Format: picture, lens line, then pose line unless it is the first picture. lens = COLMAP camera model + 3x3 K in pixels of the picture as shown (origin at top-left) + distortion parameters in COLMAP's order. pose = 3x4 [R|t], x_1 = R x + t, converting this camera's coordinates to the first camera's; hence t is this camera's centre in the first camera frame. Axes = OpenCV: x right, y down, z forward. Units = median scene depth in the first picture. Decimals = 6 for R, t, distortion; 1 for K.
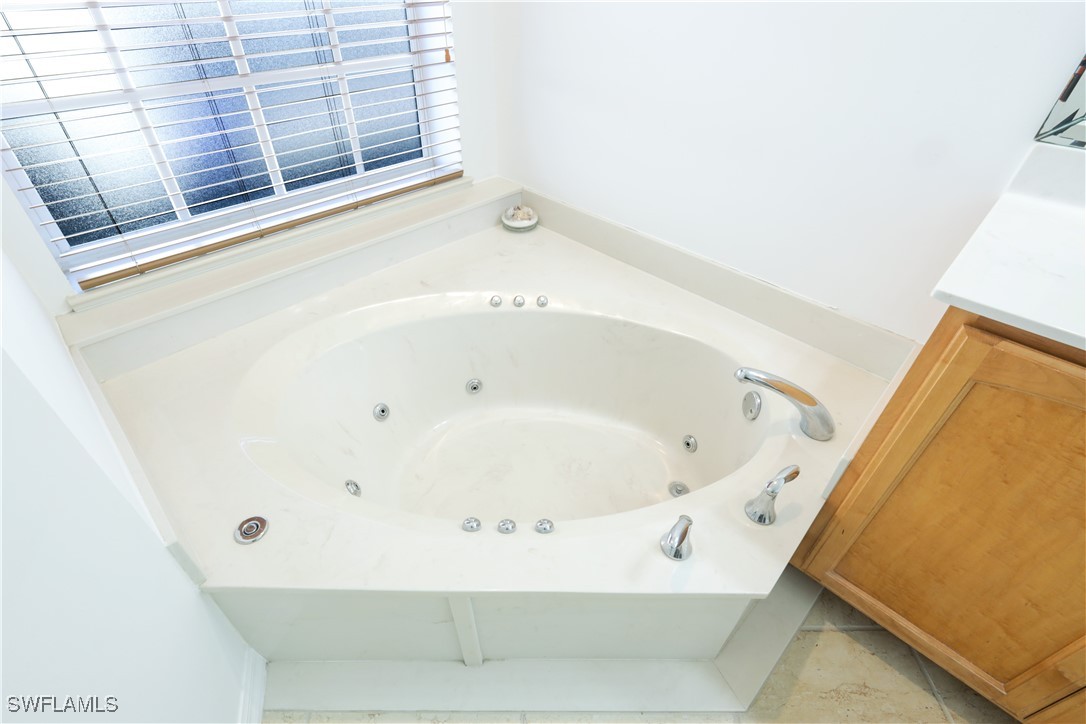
lens RADIAL K [[509.9, 0, 543.0], [0, 509.9, 362.0], [0, 0, 1]] dist [0.000473, 0.000139]
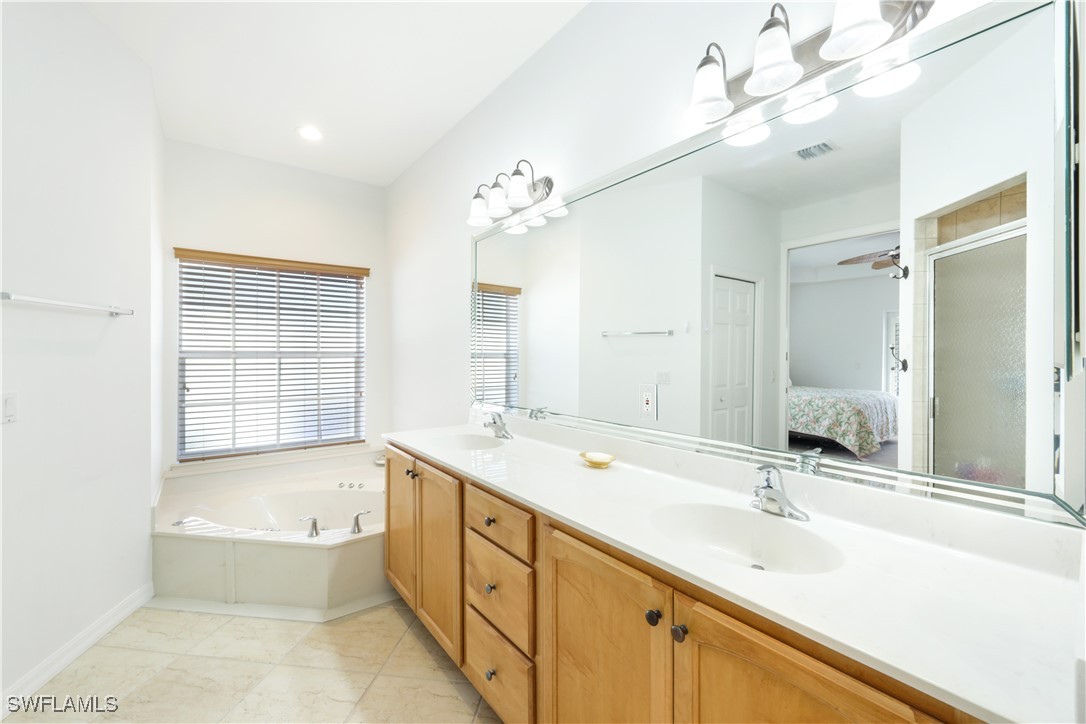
lens RADIAL K [[440.0, 0, 537.6], [0, 440.0, 357.9], [0, 0, 1]] dist [-0.001173, 0.000055]
pose [[0.990221, -0.008669, -0.139241, 1.475606], [-0.081013, 0.776817, -0.624494, 0.830972], [0.113578, 0.629667, 0.768518, -1.034362]]
